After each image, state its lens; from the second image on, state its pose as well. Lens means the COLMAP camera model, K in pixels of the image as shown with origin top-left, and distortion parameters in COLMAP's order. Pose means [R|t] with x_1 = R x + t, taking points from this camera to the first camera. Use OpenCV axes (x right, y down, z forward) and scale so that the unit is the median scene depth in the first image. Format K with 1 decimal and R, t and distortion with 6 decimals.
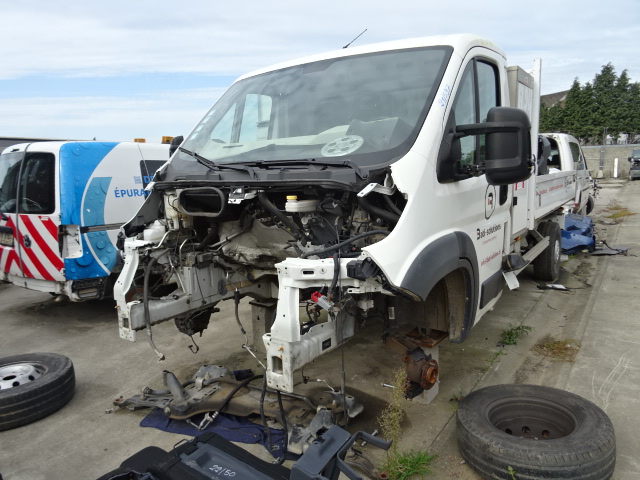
lens RADIAL K [[456.2, 0, 321.4], [0, 456.2, 238.3], [0, 0, 1]] dist [-0.001075, -0.004356]
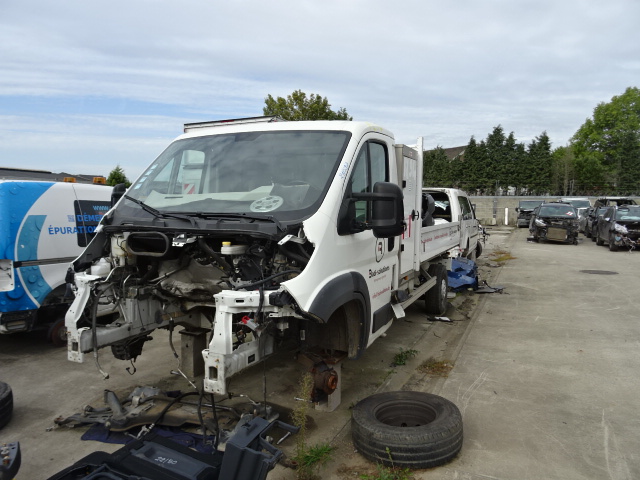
lens RADIAL K [[456.2, 0, 317.9], [0, 456.2, 239.4], [0, 0, 1]] dist [-0.001075, -0.004356]
pose [[0.985114, 0.026423, 0.169858, -0.024140], [-0.012682, 0.996594, -0.081479, 0.001049], [-0.171433, 0.078112, 0.982094, -0.244207]]
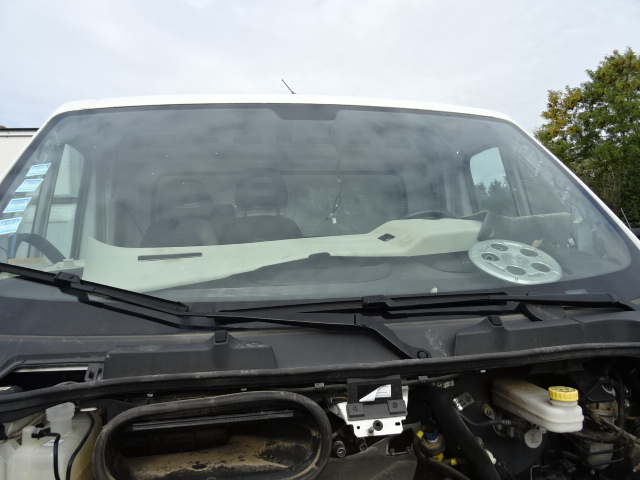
lens RADIAL K [[456.2, 0, 319.5], [0, 456.2, 240.2], [0, 0, 1]] dist [-0.001075, -0.004356]
pose [[0.715715, 0.024123, 0.697976, -0.400204], [0.109526, 0.983160, -0.146289, -0.150774], [-0.689751, 0.181147, 0.701020, 0.678866]]
